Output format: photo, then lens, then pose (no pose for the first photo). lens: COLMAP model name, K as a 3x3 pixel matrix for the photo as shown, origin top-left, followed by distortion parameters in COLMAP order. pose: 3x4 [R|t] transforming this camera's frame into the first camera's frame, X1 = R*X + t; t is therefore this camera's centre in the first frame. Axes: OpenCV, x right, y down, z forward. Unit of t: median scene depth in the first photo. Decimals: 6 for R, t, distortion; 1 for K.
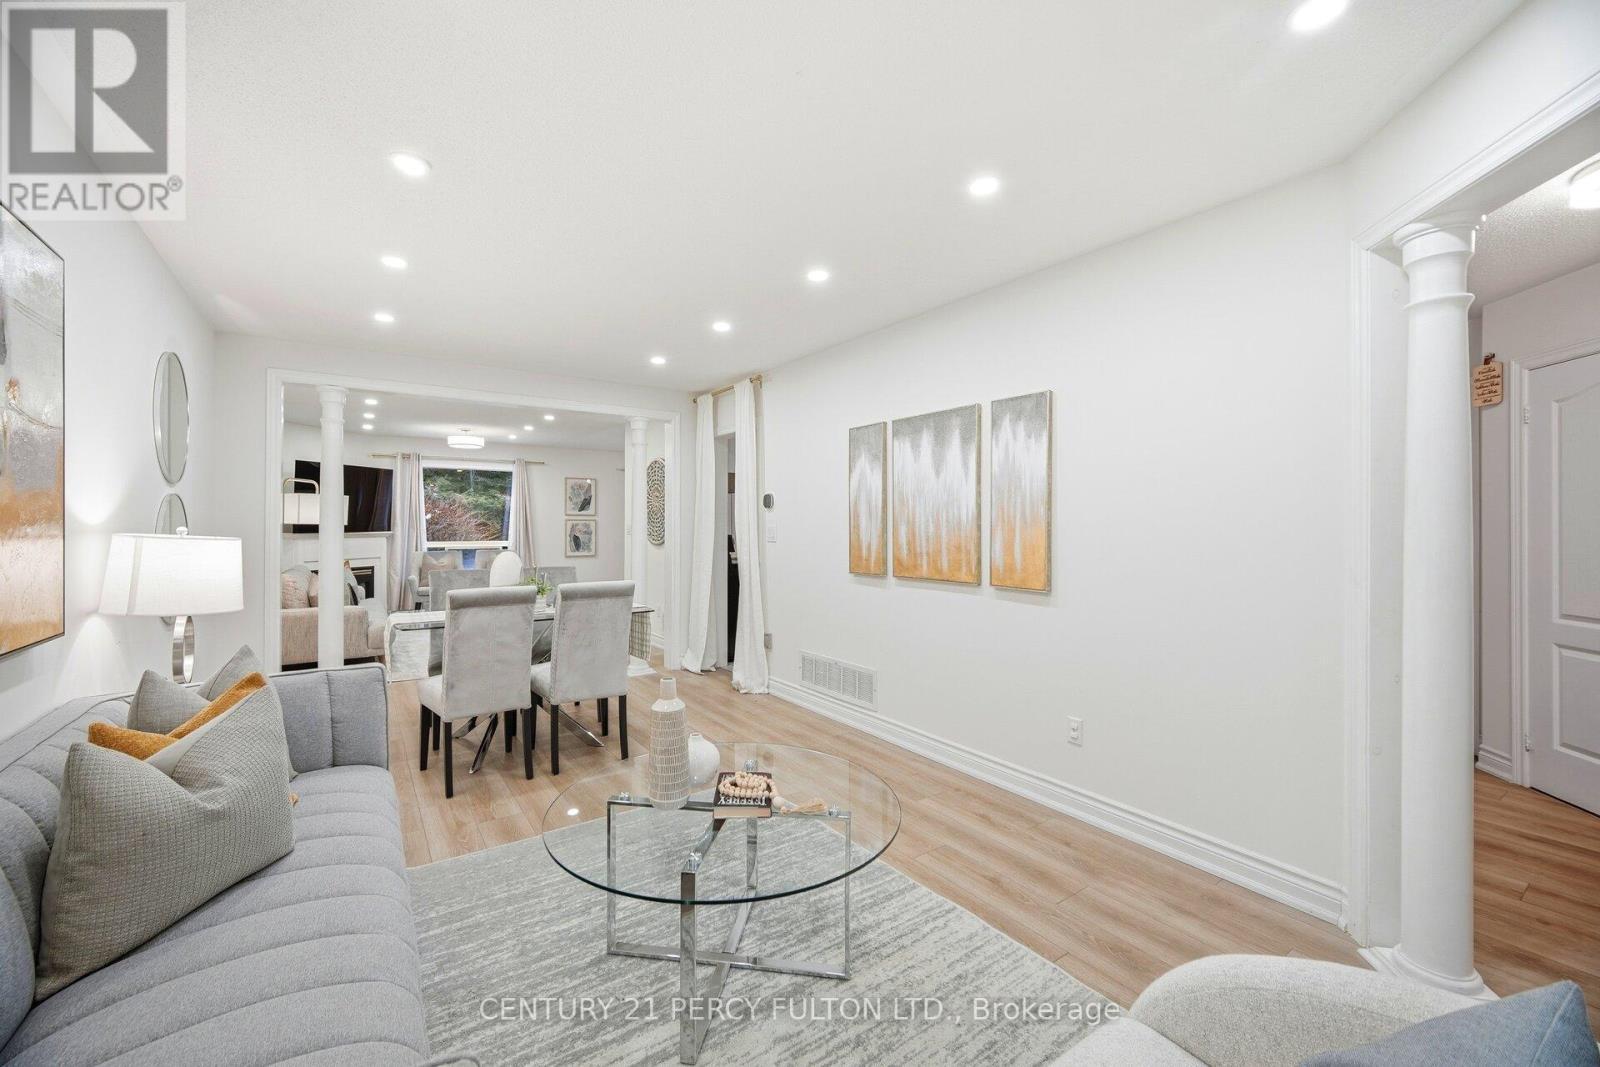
lens RADIAL K [[641.9, 0, 788.9], [0, 641.9, 525.2], [0, 0, 1]] dist [-0.006526, -0.000099]
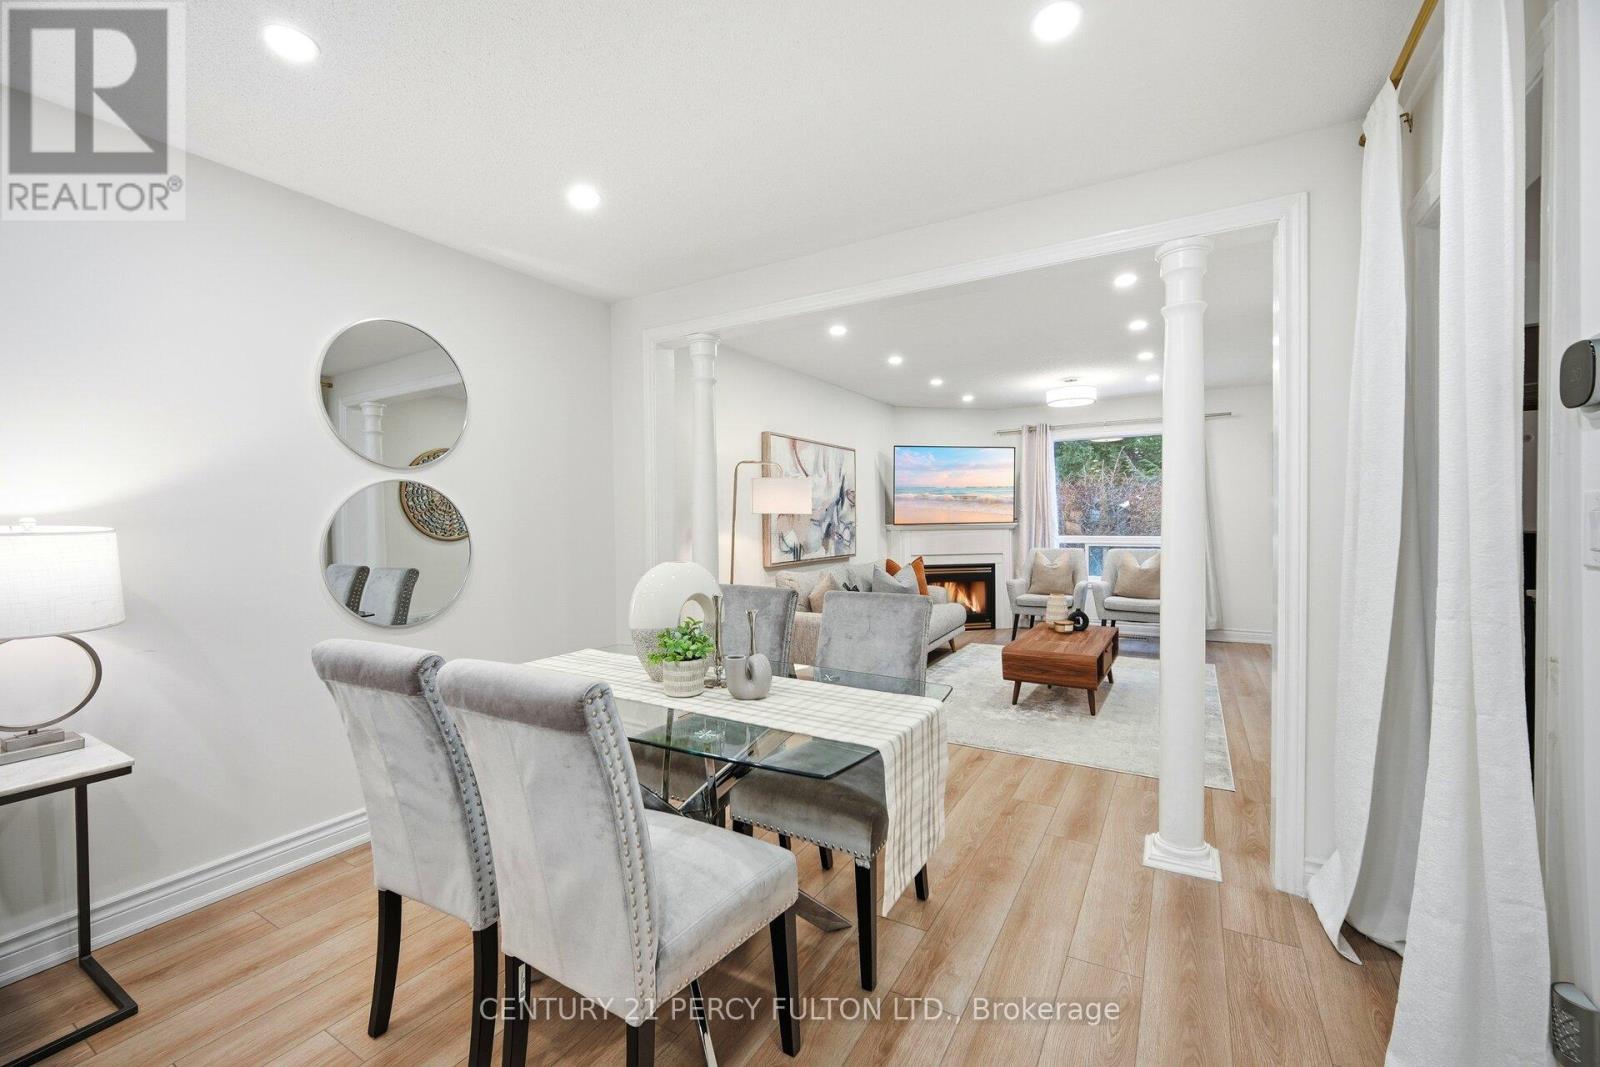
lens RADIAL K [[641.9, 0, 788.7], [0, 641.9, 527.9], [0, 0, 1]] dist [-0.006526, -0.000099]
pose [[0.411153, 0.022017, -0.911301, 0.016147], [-0.003146, 0.999737, 0.022734, -0.001833], [0.911561, -0.006480, 0.411114, 0.387512]]
